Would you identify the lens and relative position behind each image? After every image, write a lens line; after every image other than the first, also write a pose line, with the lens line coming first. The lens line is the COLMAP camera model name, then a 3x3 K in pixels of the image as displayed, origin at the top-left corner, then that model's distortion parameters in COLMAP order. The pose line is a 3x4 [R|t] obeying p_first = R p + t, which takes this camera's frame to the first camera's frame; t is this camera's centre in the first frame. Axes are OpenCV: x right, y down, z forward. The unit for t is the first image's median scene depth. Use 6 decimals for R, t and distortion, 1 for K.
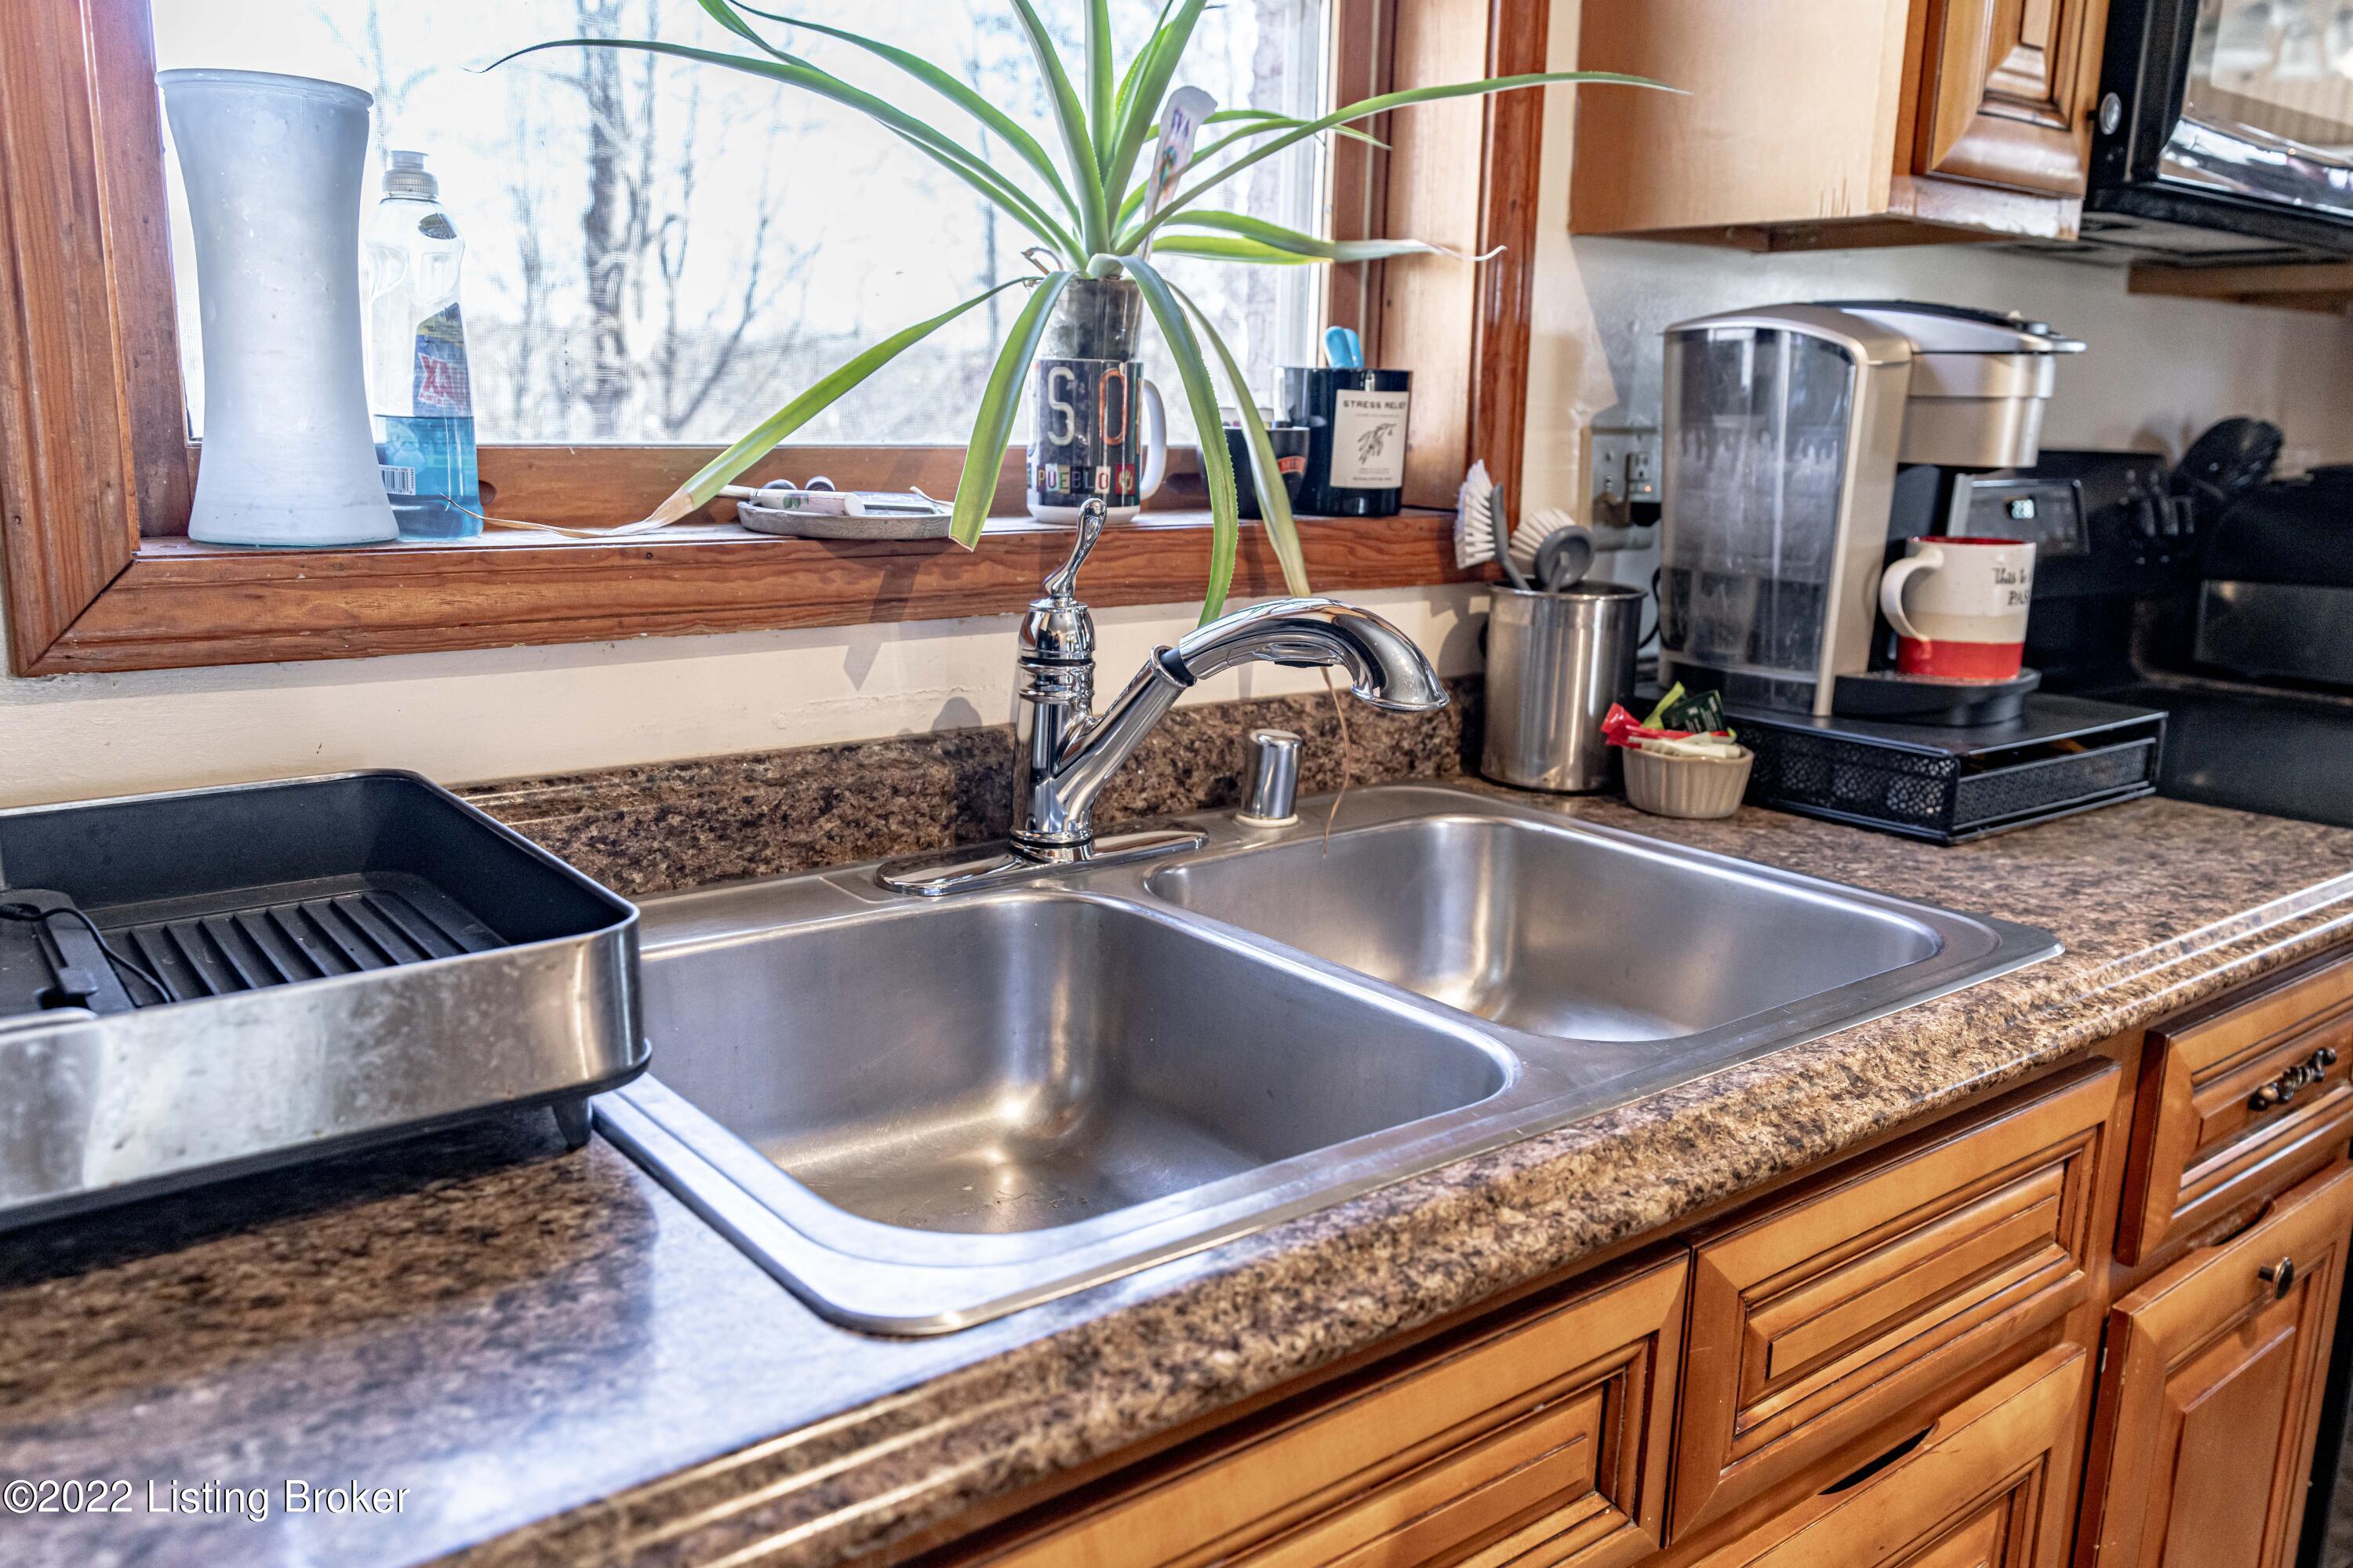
lens RADIAL K [[1834.5, 0, 1167.0], [0, 1834.5, 778.6], [0, 0, 1]] dist [0.006645, -0.007823]
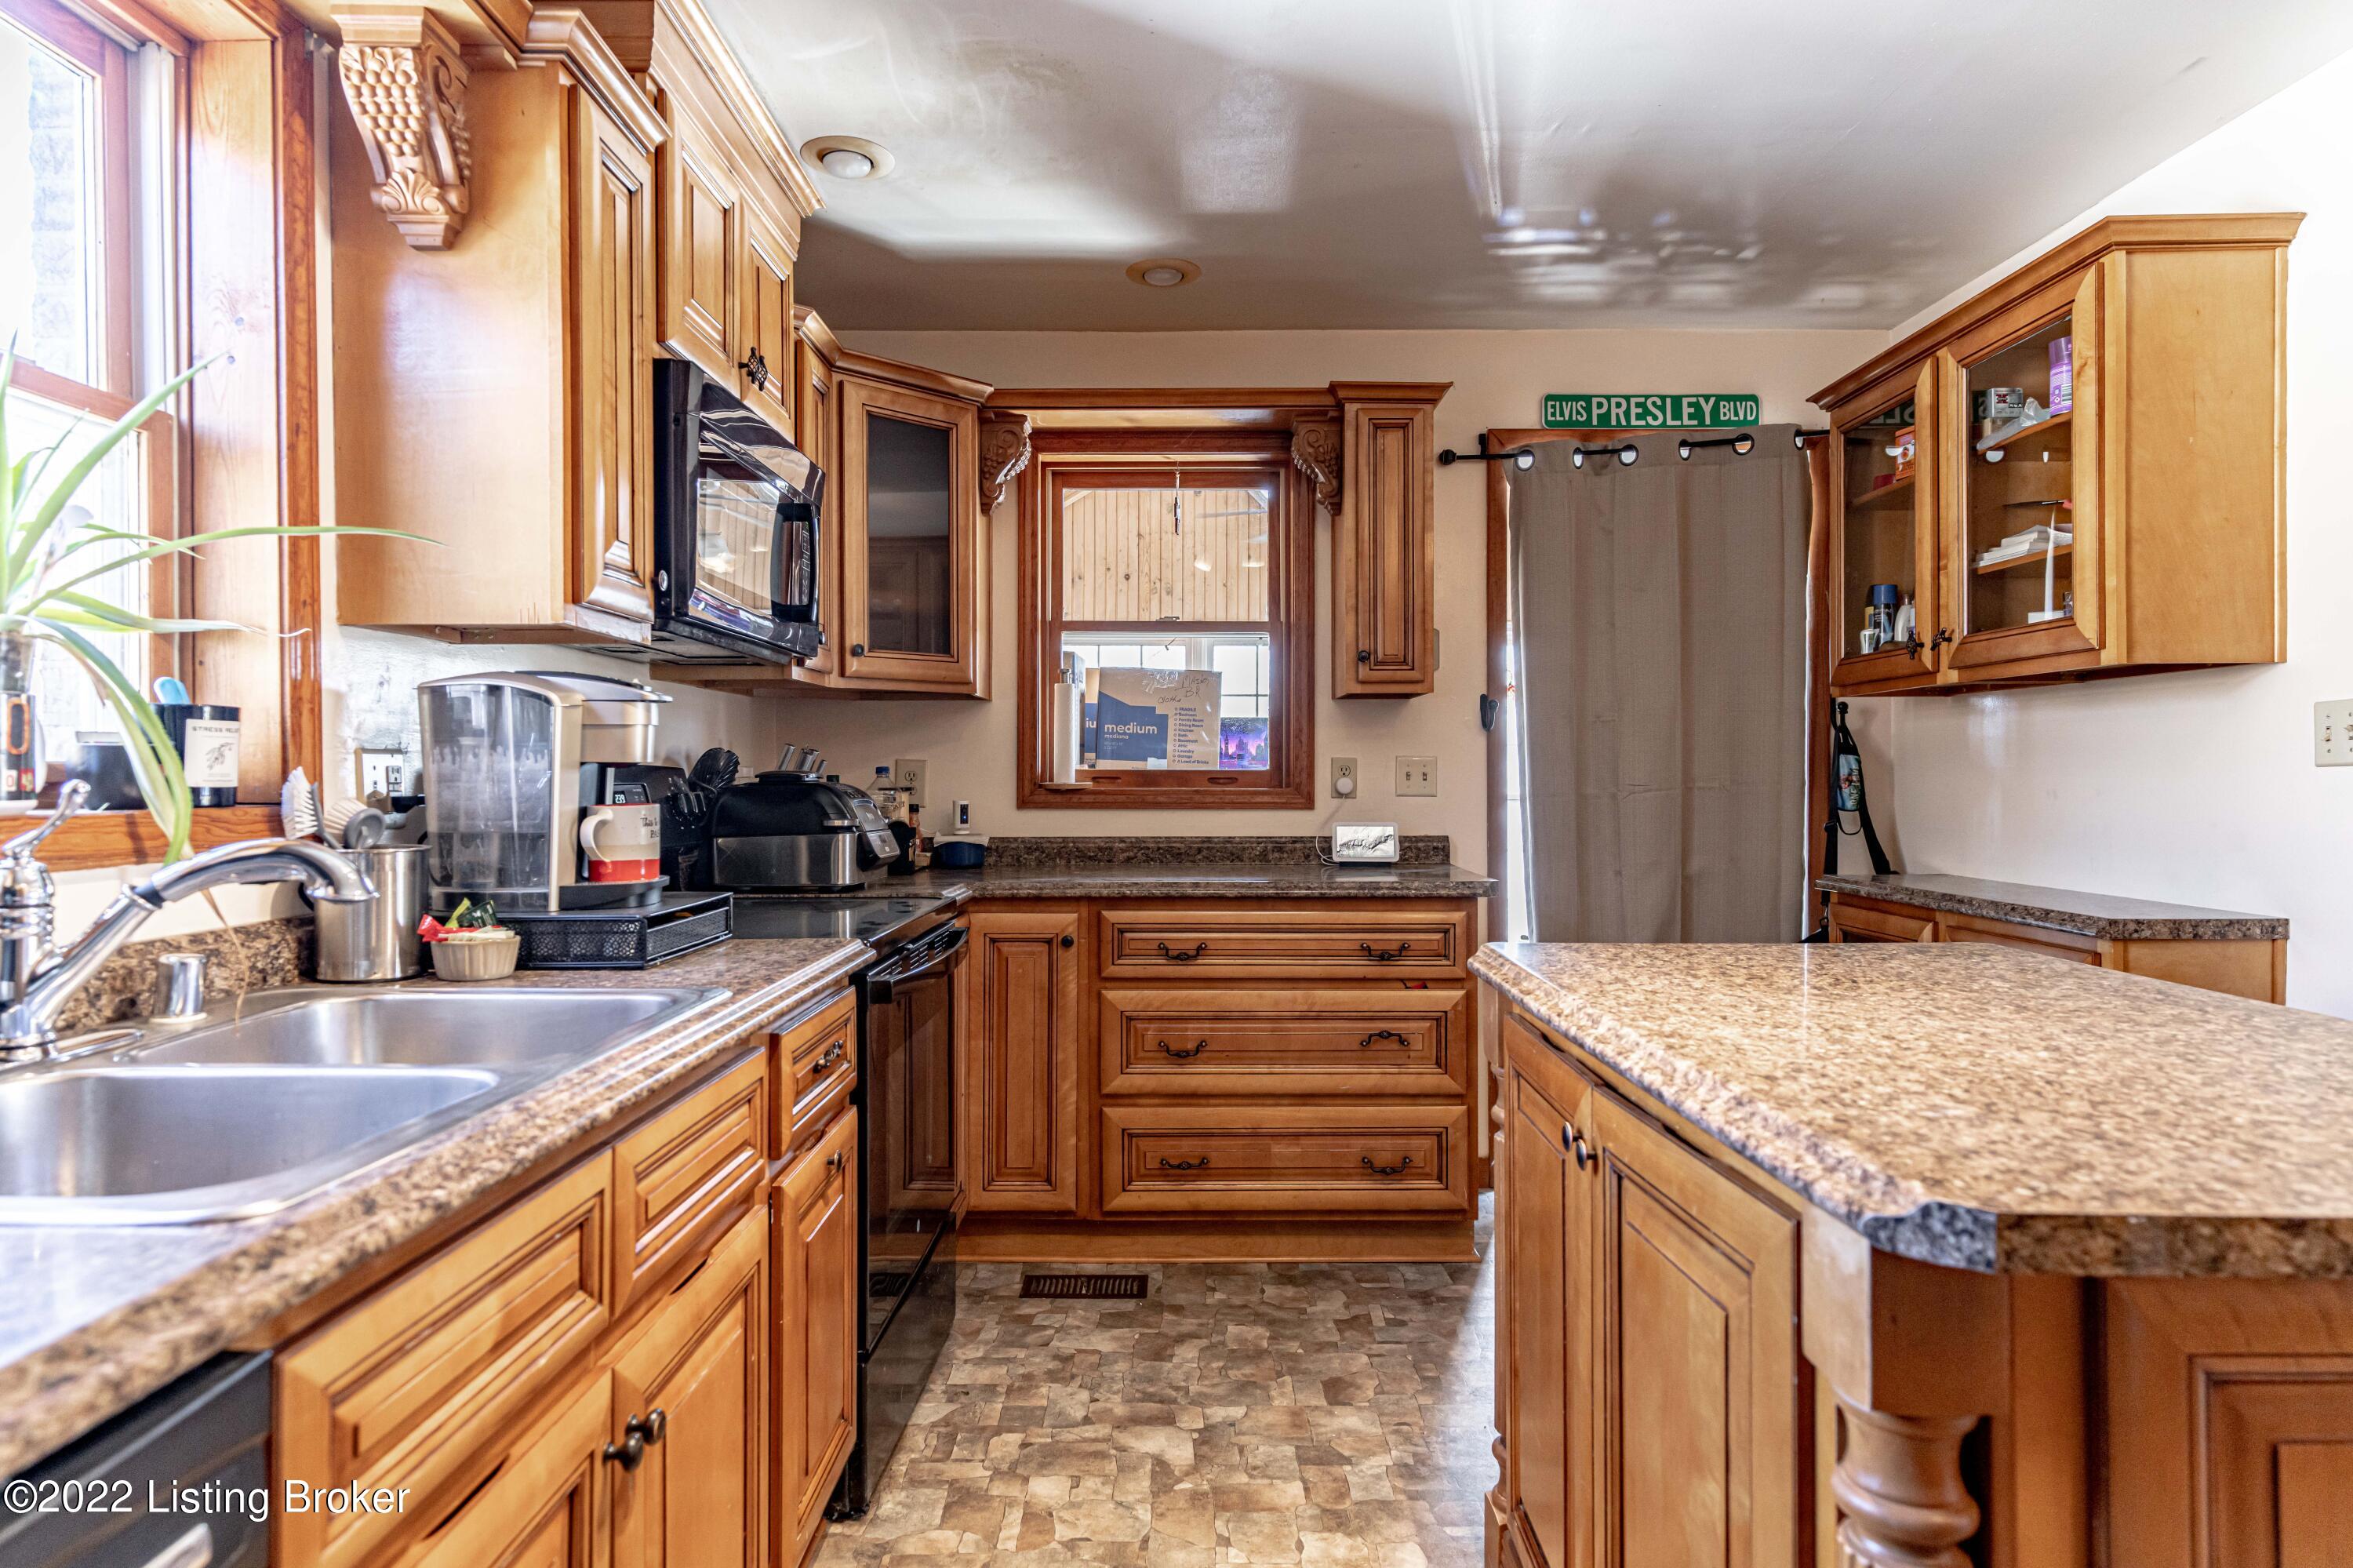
lens RADIAL K [[1364.5, 0, 1174.7], [0, 1364.5, 780.4], [0, 0, 1]] dist [0.004840, 0.001940]
pose [[0.626950, -0.026726, 0.778601, -0.257643], [0.177623, 0.977992, -0.109457, 0.087440], [-0.758541, 0.206921, 0.617899, -0.227055]]
